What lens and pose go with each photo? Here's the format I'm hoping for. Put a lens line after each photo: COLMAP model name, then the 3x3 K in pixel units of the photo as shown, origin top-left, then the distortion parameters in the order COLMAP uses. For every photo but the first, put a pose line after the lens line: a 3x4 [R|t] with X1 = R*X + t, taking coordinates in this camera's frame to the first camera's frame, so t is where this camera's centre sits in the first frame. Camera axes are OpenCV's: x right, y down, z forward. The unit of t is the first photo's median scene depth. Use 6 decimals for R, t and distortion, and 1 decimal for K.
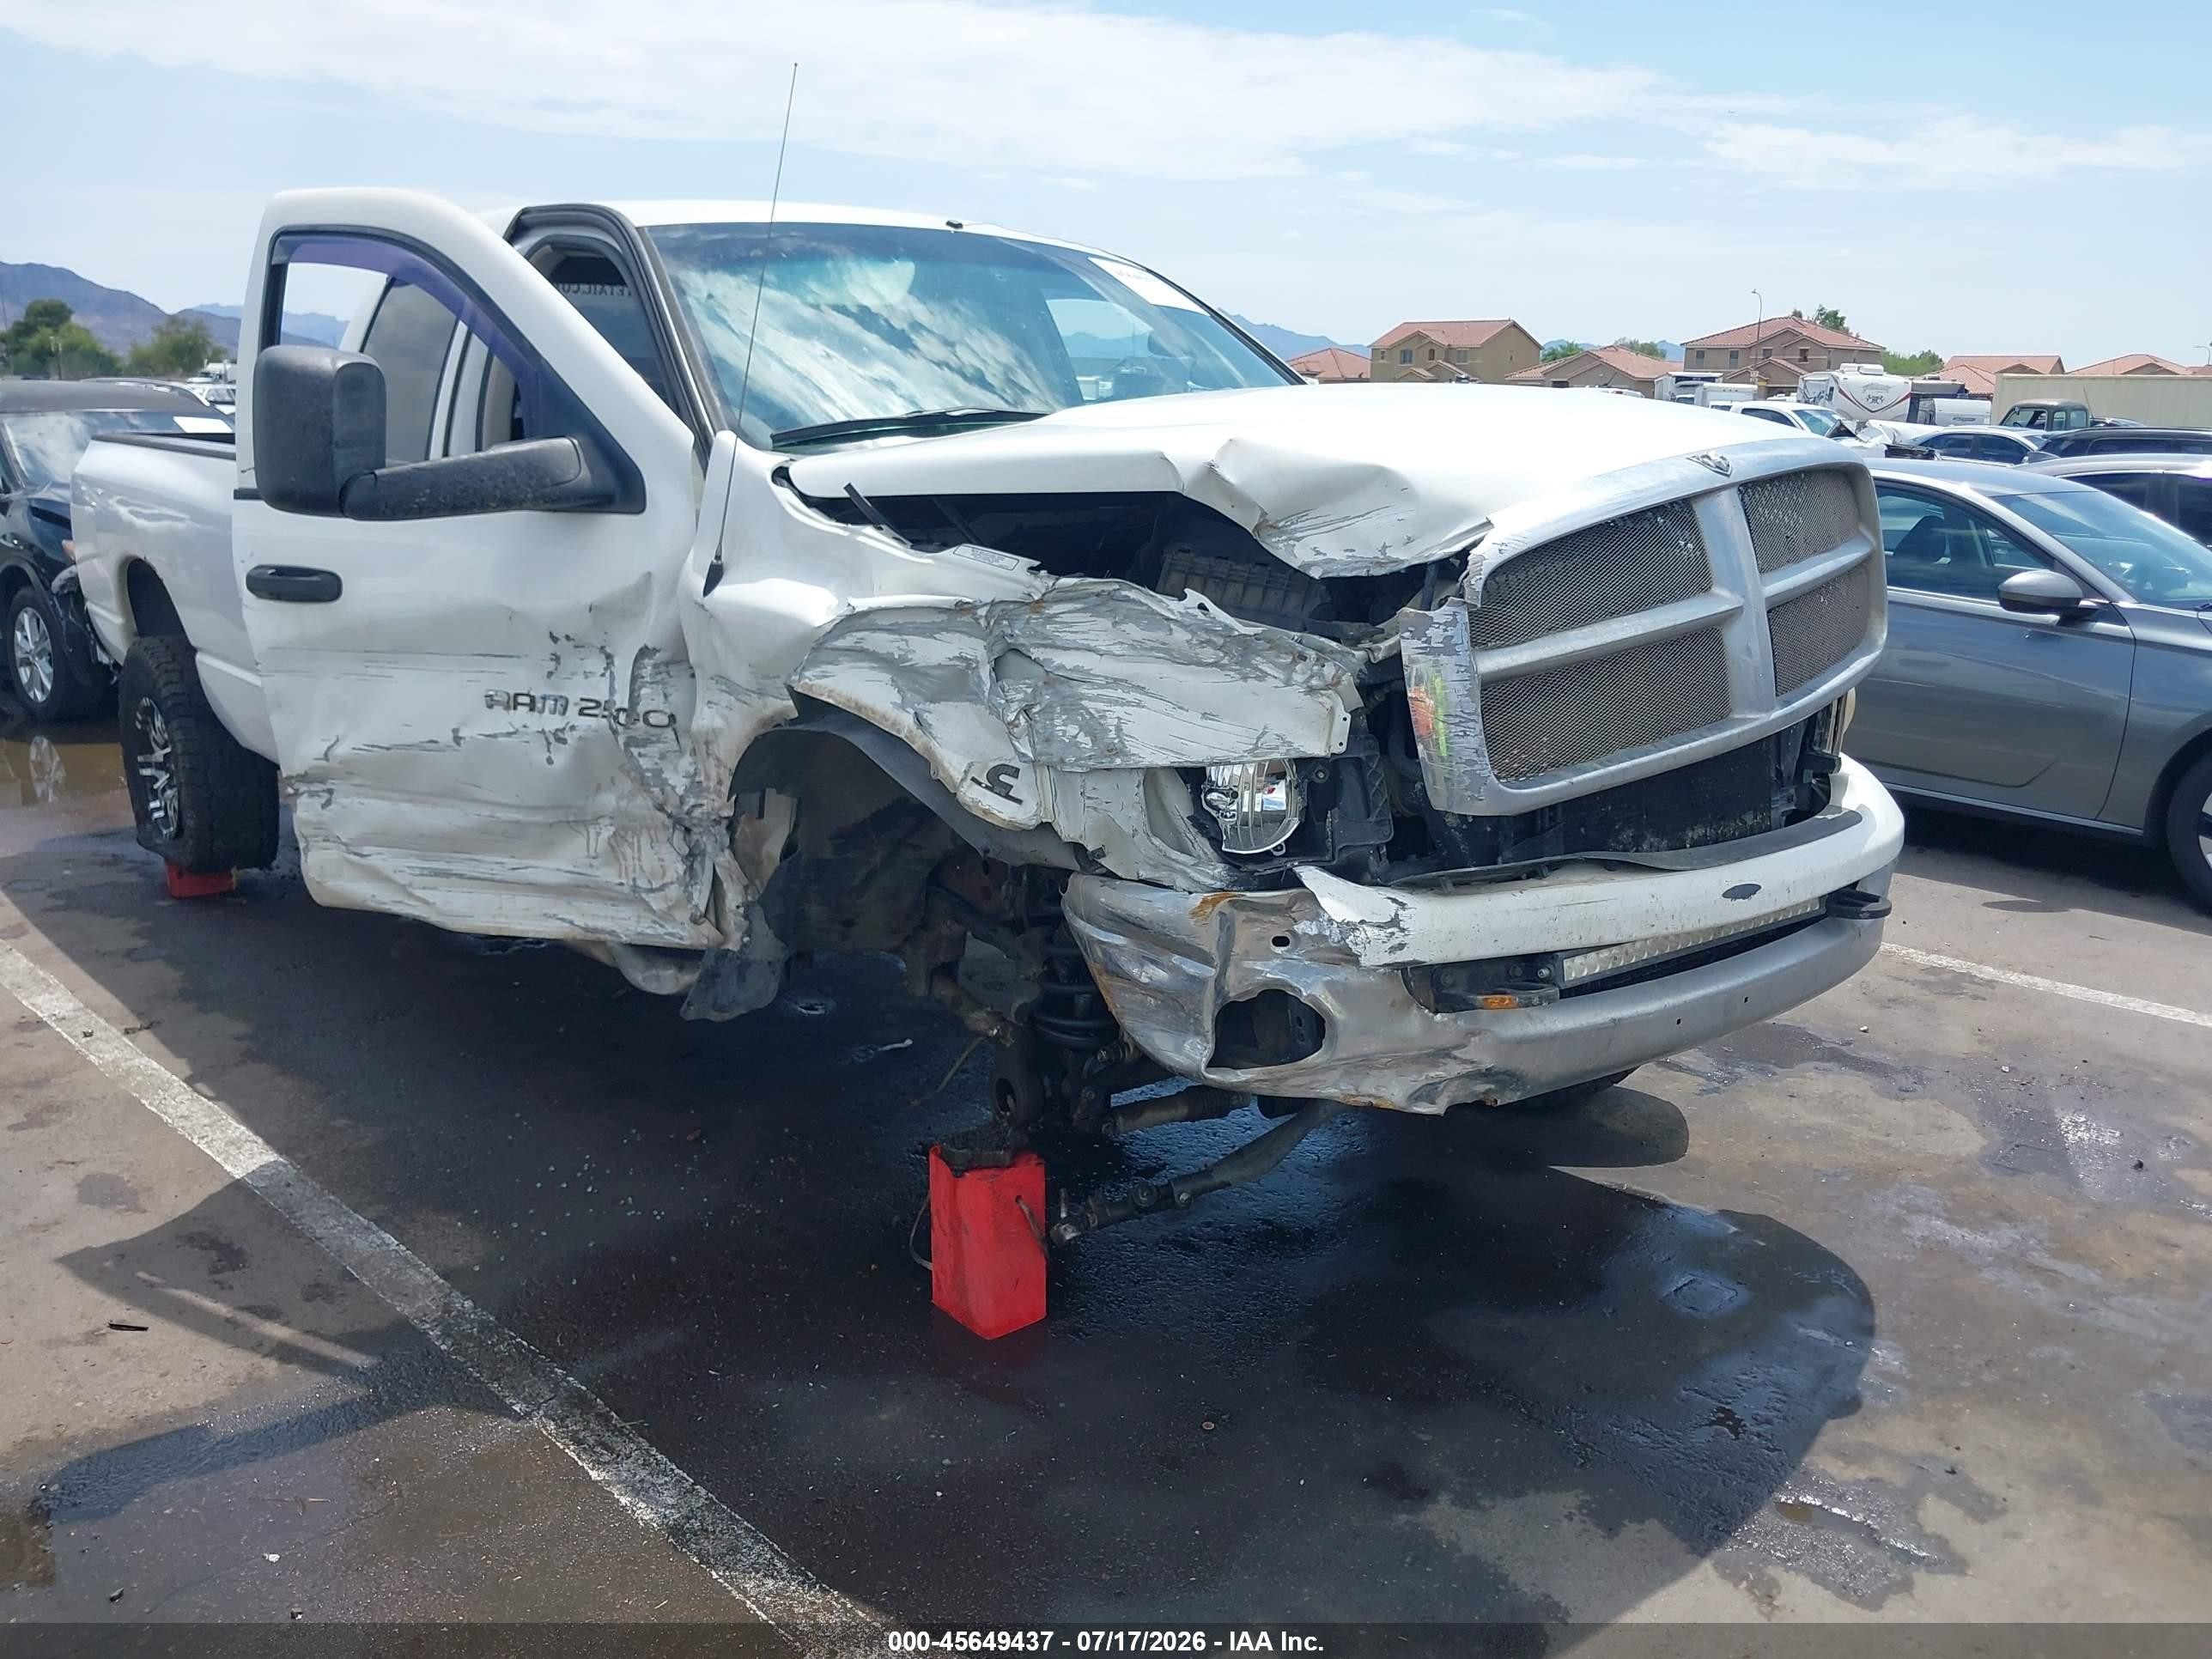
lens RADIAL K [[1720.6, 0, 1141.6], [0, 1720.6, 834.8], [0, 0, 1]] dist [0.098203, -0.185332]
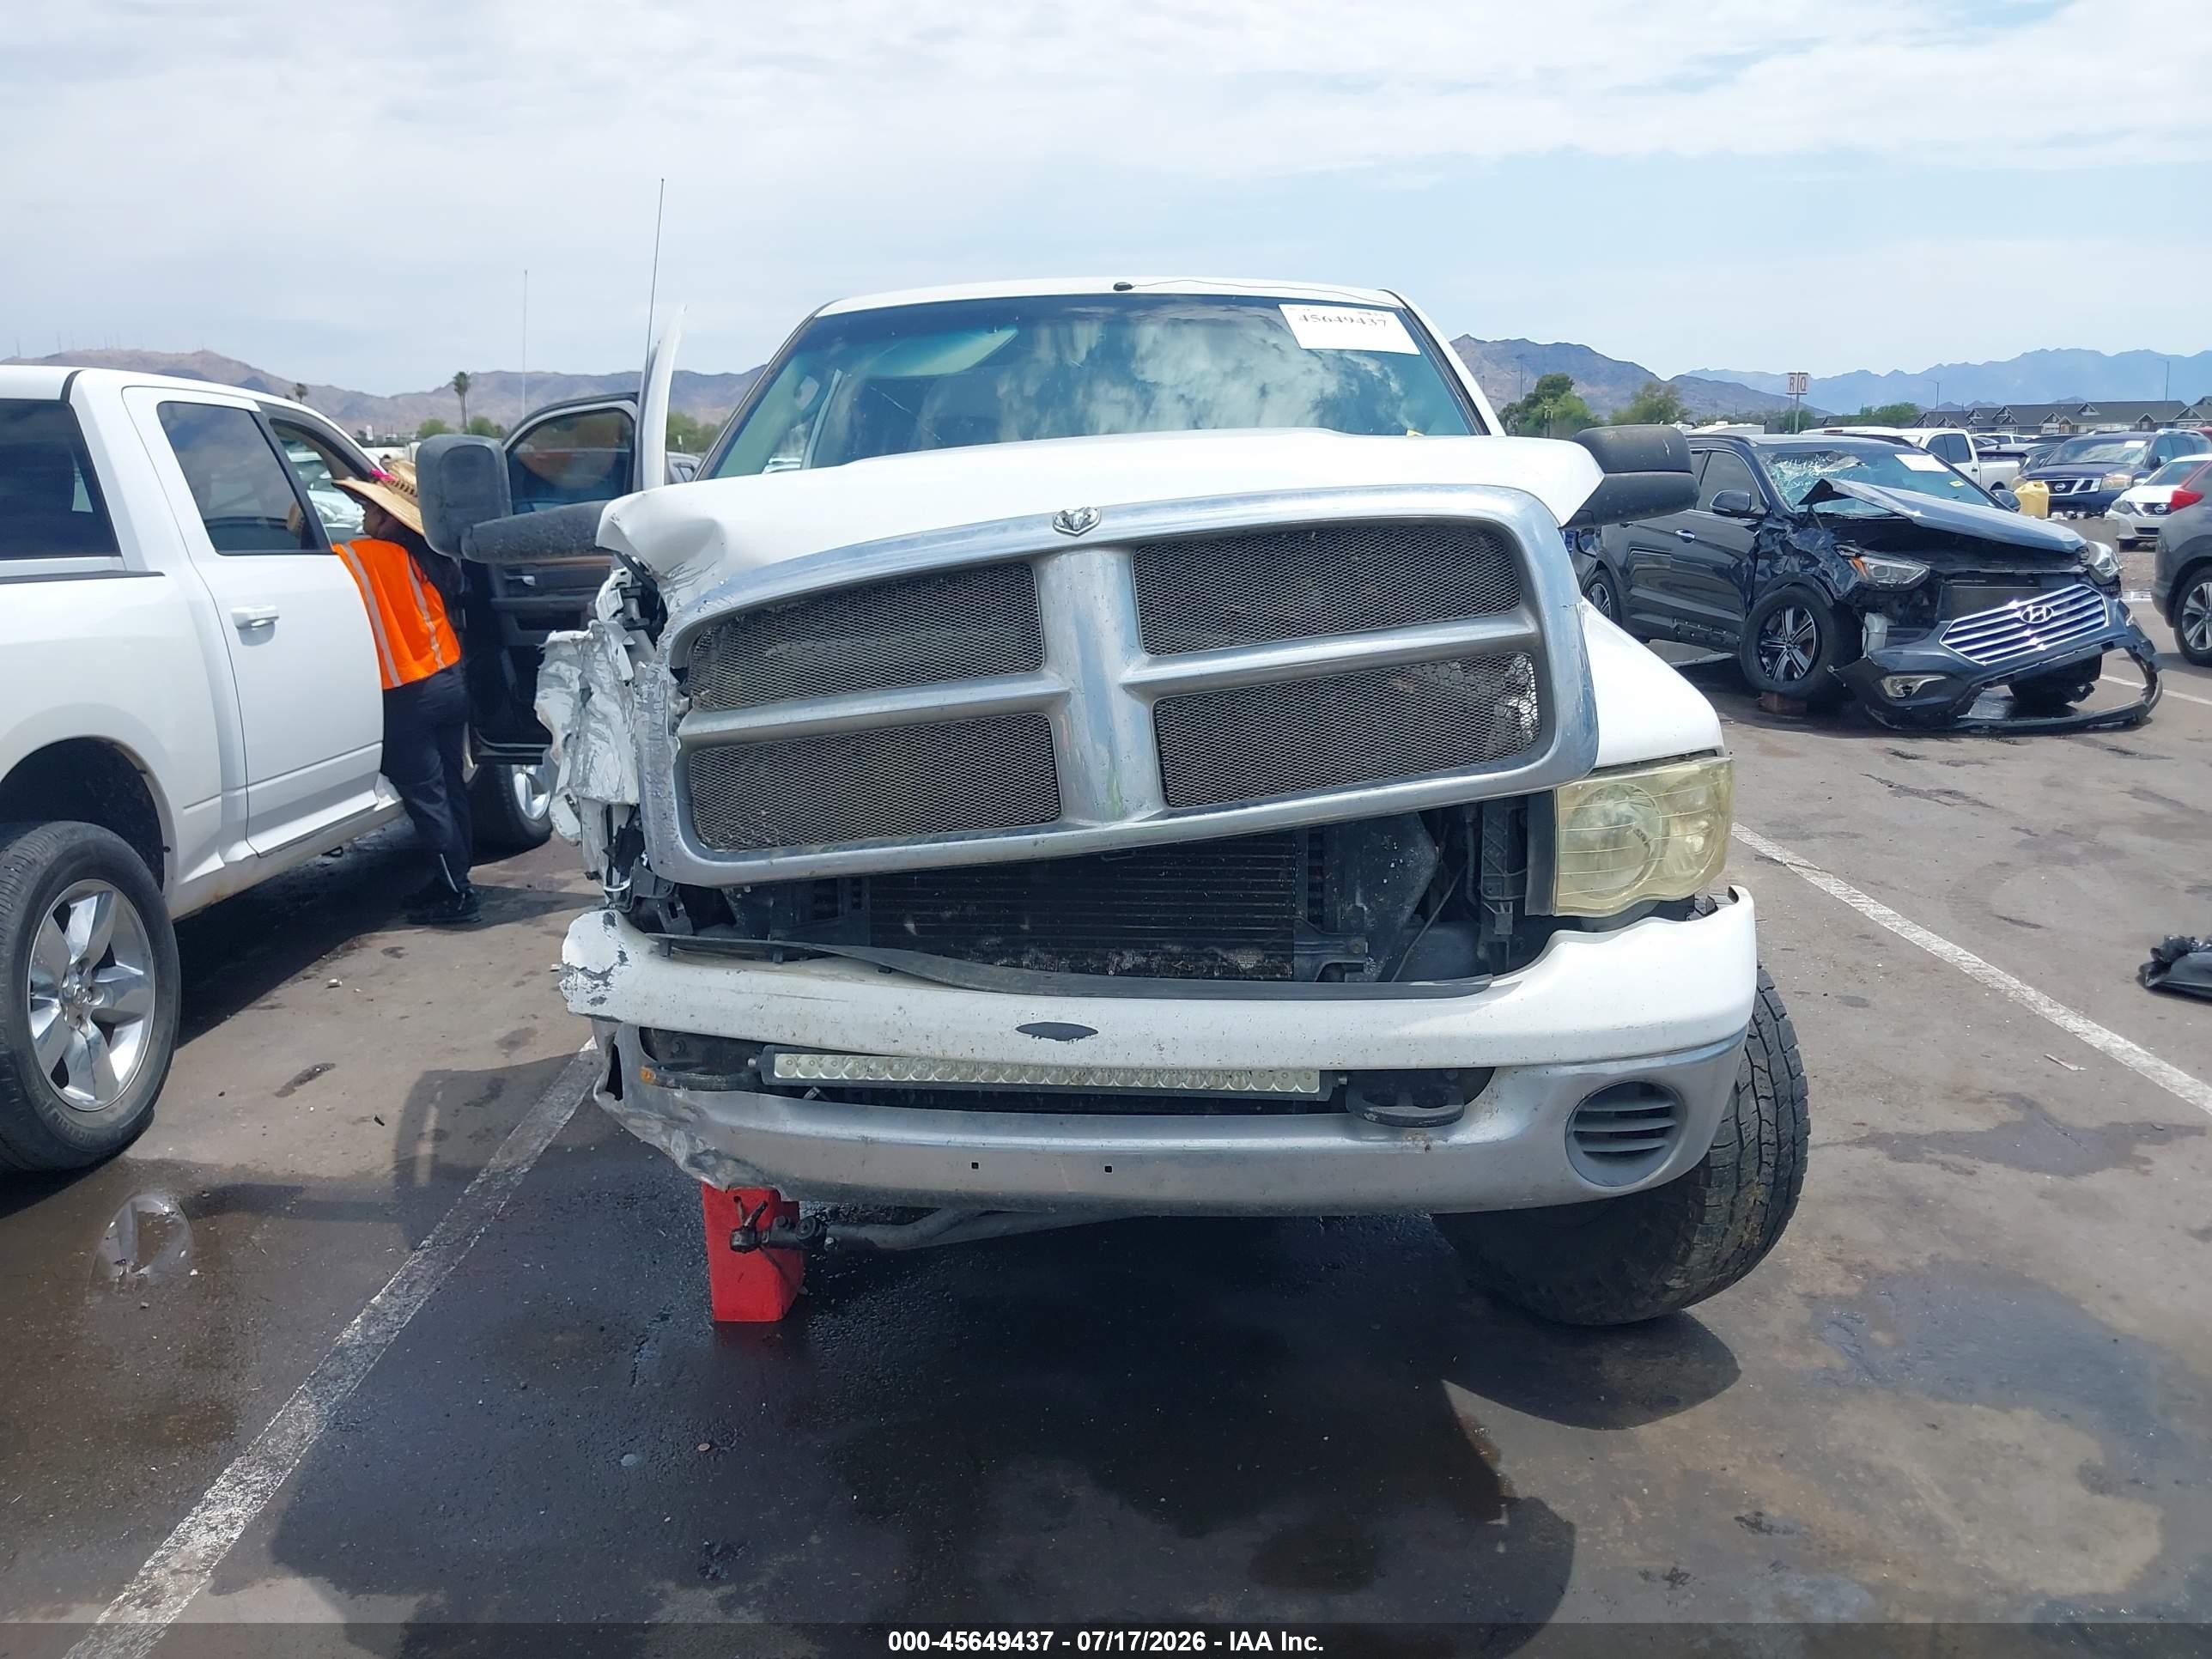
lens RADIAL K [[1720.6, 0, 1141.6], [0, 1720.6, 834.8], [0, 0, 1]] dist [0.098203, -0.185332]
pose [[0.715258, 0.120519, -0.688390, 0.871916], [-0.133474, 0.990444, 0.034718, -0.088242], [0.685996, 0.067049, 0.724509, 0.396808]]
